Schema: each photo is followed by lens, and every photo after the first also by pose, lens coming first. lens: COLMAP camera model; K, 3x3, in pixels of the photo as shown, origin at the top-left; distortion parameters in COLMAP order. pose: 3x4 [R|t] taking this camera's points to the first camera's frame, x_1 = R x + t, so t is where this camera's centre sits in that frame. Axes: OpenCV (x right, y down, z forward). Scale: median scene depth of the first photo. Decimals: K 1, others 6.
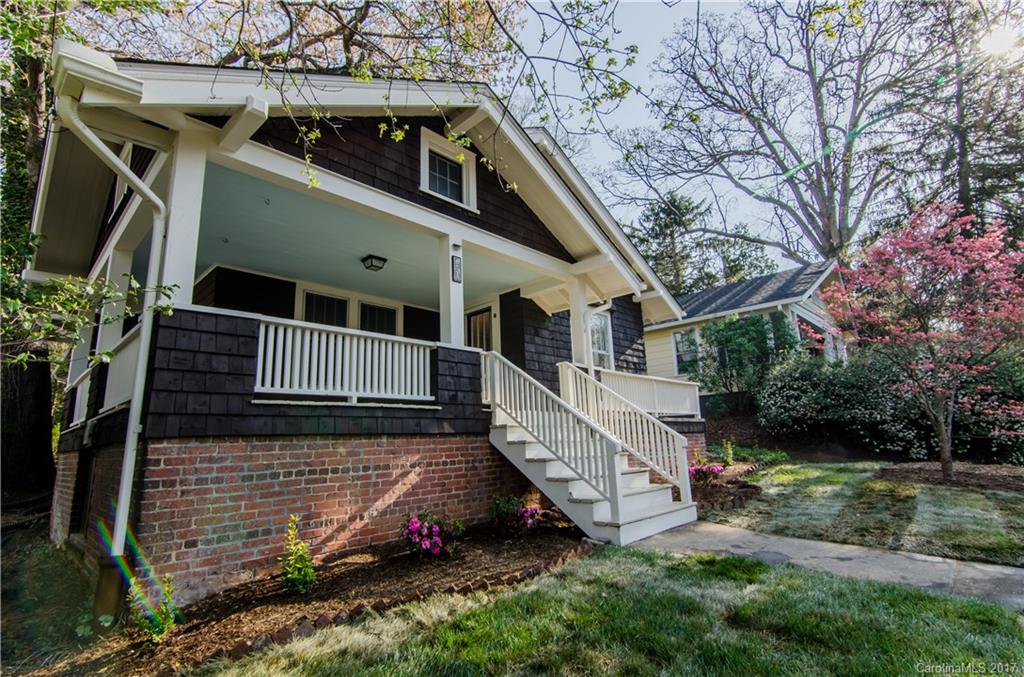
lens RADIAL K [[500.2, 0, 517.5], [0, 500.2, 336.5], [0, 0, 1]] dist [-0.000133, 0.002788]
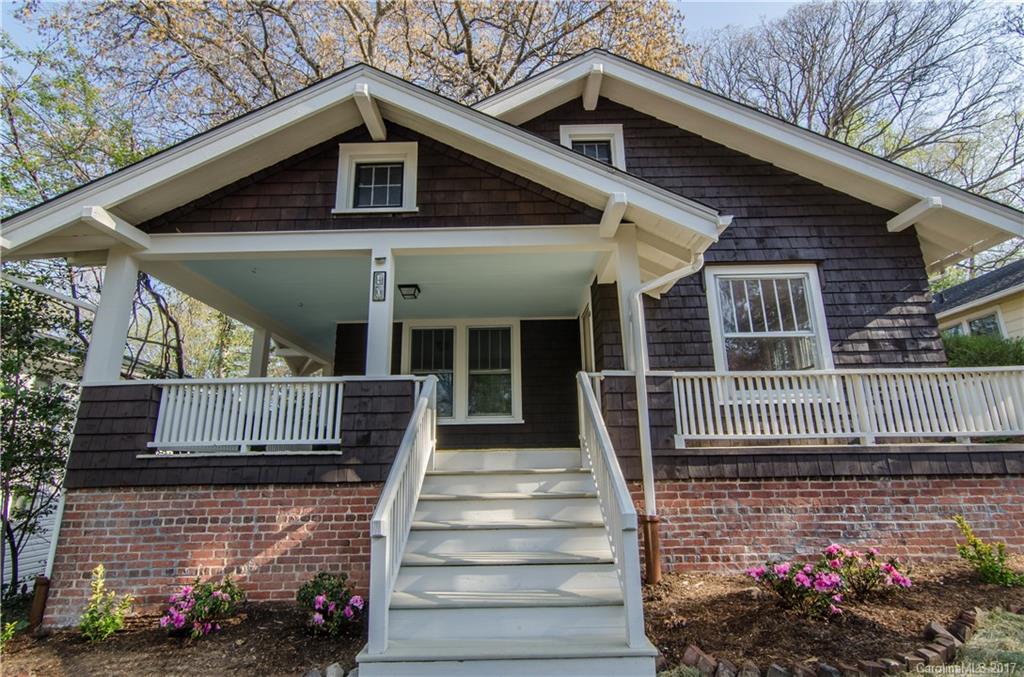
lens RADIAL K [[500.2, 0, 511.6], [0, 500.2, 338.4], [0, 0, 1]] dist [-0.000133, 0.002788]
pose [[0.676813, -0.153601, -0.719952, 0.818756], [0.149370, 0.986300, -0.070007, 0.061112], [0.720841, -0.060157, 0.690484, 0.728788]]
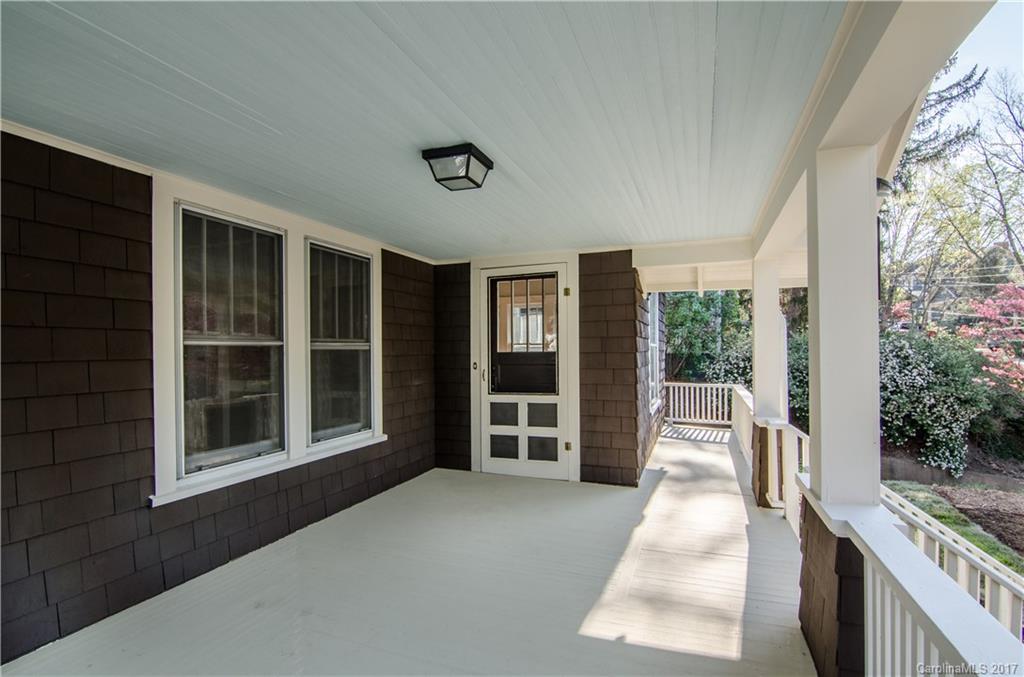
lens RADIAL K [[500.2, 0, 508.8], [0, 500.2, 346.7], [0, 0, 1]] dist [-0.000133, 0.002788]
pose [[0.921469, 0.034625, 0.386905, -0.596654], [-0.114185, 0.976160, 0.184591, -0.146344], [-0.371290, -0.214273, 0.903455, 1.010214]]
